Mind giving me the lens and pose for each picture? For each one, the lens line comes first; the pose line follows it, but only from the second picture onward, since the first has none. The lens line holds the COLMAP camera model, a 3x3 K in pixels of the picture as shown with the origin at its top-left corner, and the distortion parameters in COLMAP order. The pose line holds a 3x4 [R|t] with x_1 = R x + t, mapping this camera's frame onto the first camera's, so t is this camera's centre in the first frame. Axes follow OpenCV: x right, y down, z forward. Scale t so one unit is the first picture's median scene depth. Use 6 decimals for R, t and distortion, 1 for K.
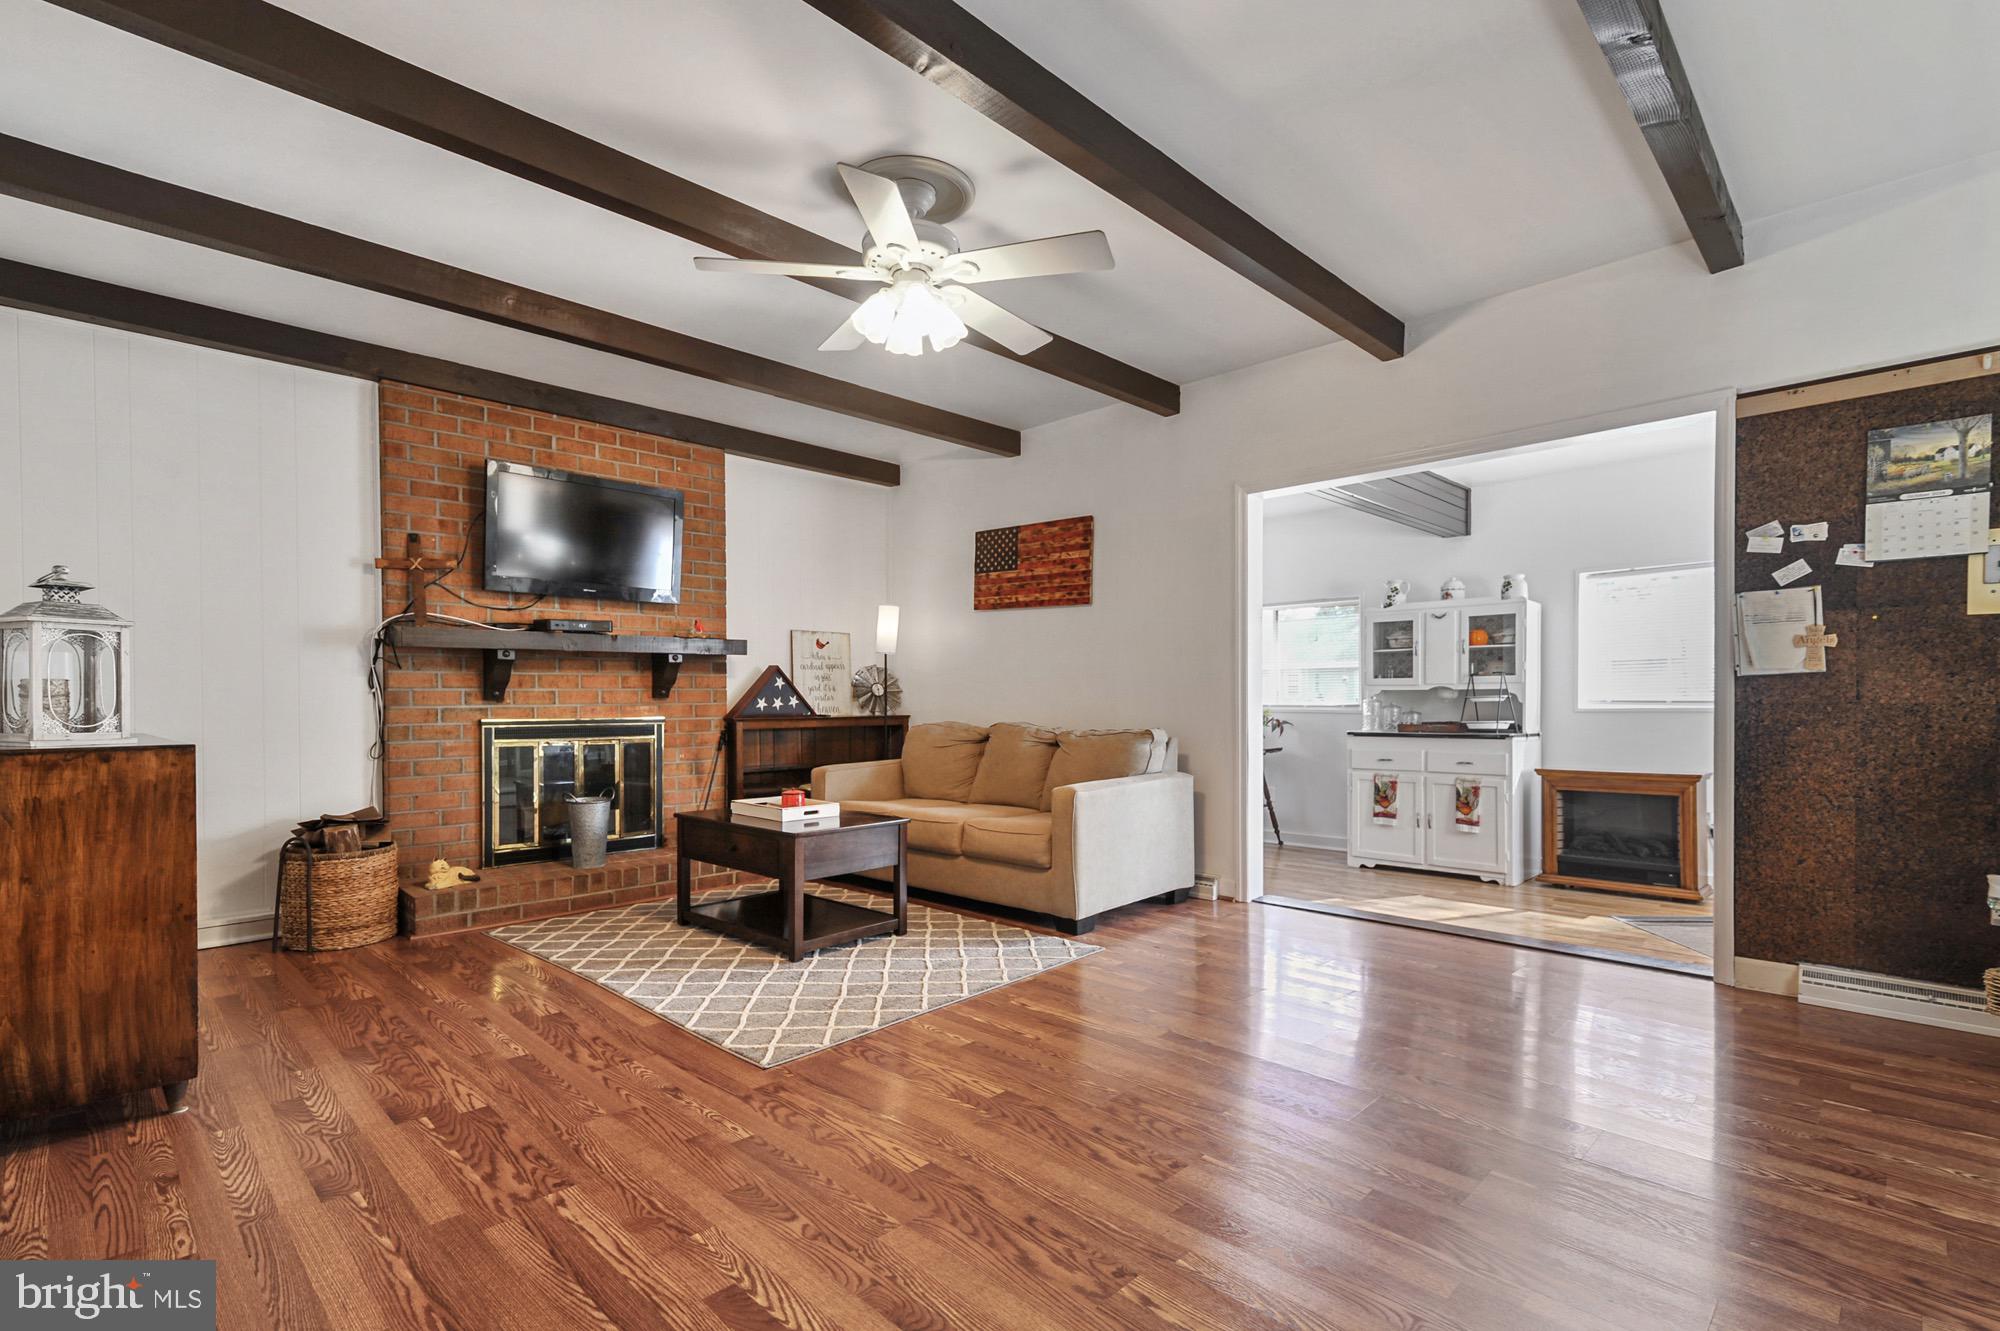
lens RADIAL K [[923.5, 0, 991.6], [0, 923.5, 702.6], [0, 0, 1]] dist [0.014171, -0.000878]
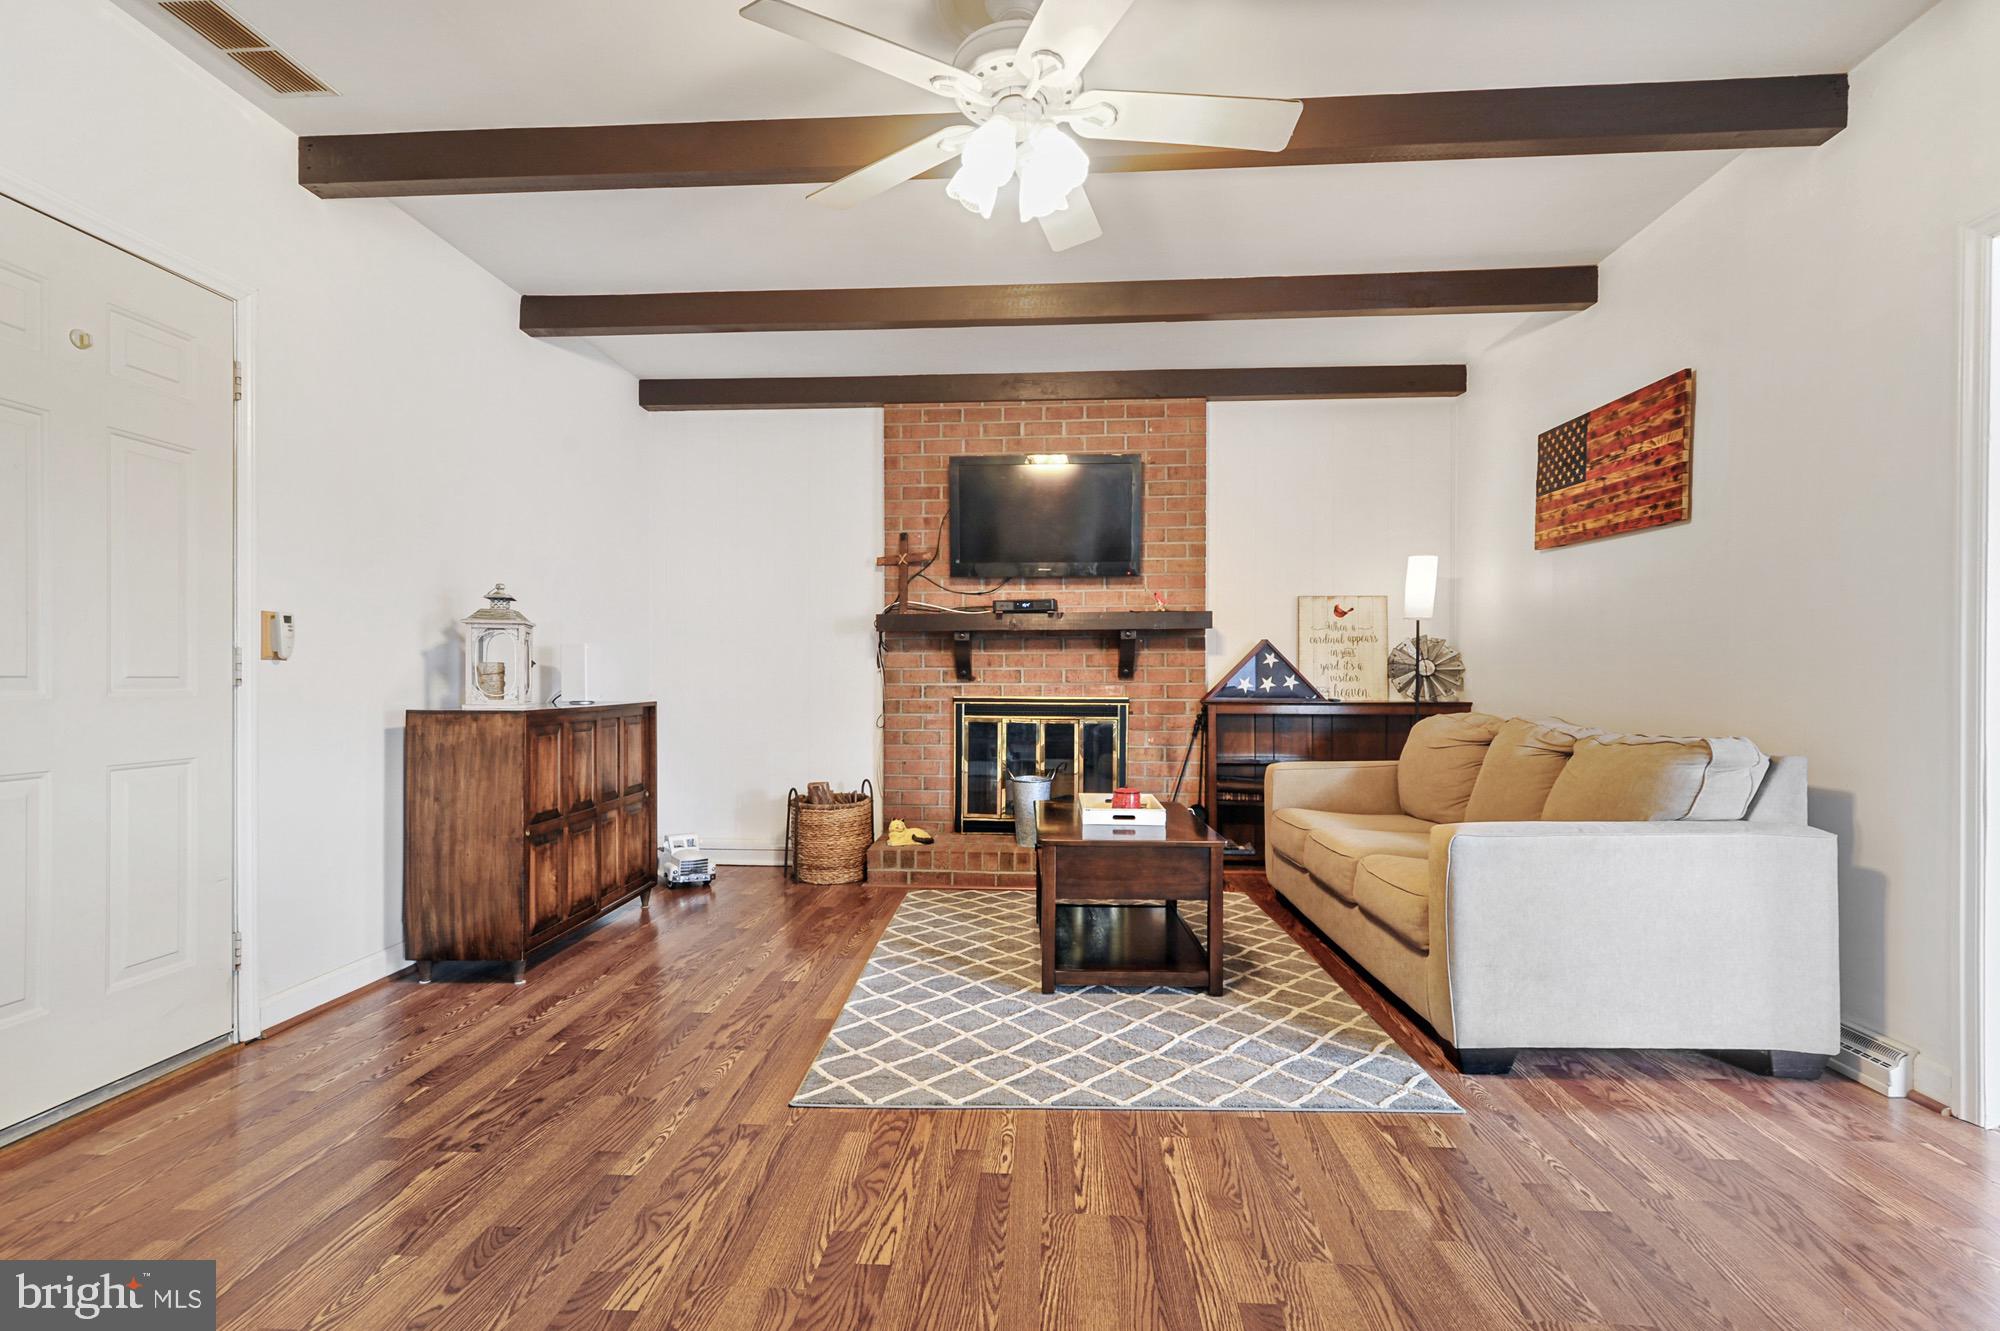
lens RADIAL K [[923.5, 0, 1002.8], [0, 923.5, 679.7], [0, 0, 1]] dist [0.014171, -0.000878]
pose [[0.661612, 0.006515, -0.749818, 0.315770], [-0.007654, 0.999969, 0.001935, -0.003804], [0.749807, 0.004459, 0.661641, 0.339165]]
